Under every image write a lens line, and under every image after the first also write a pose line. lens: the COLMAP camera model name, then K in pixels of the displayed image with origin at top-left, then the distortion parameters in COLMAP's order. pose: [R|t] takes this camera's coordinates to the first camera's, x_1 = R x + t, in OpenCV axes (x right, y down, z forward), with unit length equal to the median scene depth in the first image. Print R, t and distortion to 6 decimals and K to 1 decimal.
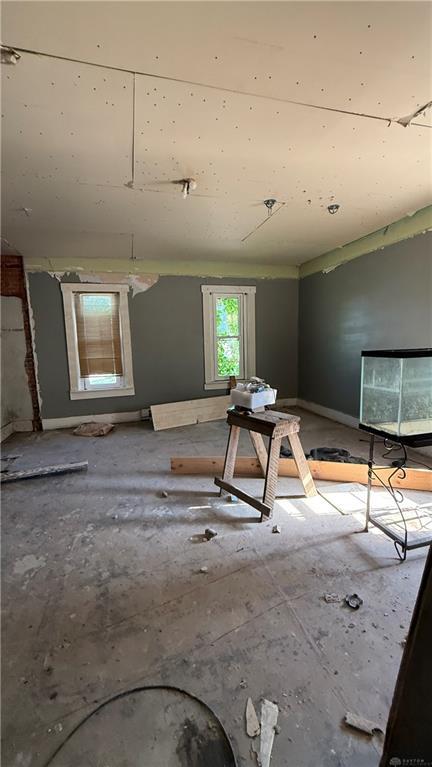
lens RADIAL K [[307.0, 0, 215.6], [0, 307.0, 383.2], [0, 0, 1]] dist [-0.000249, 0.000536]
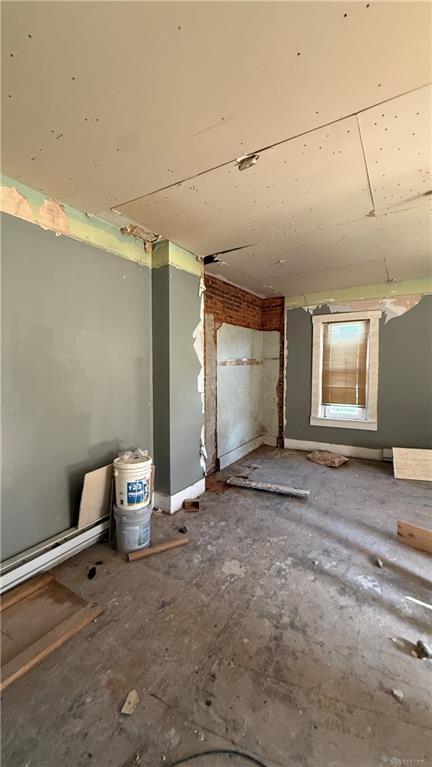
lens RADIAL K [[307.0, 0, 215.6], [0, 307.0, 383.0], [0, 0, 1]] dist [-0.000249, 0.000536]
pose [[0.685769, 0.067387, -0.724692, 0.080274], [-0.114289, 0.993322, -0.015784, -0.048072], [0.718789, 0.093648, 0.688892, 0.045176]]
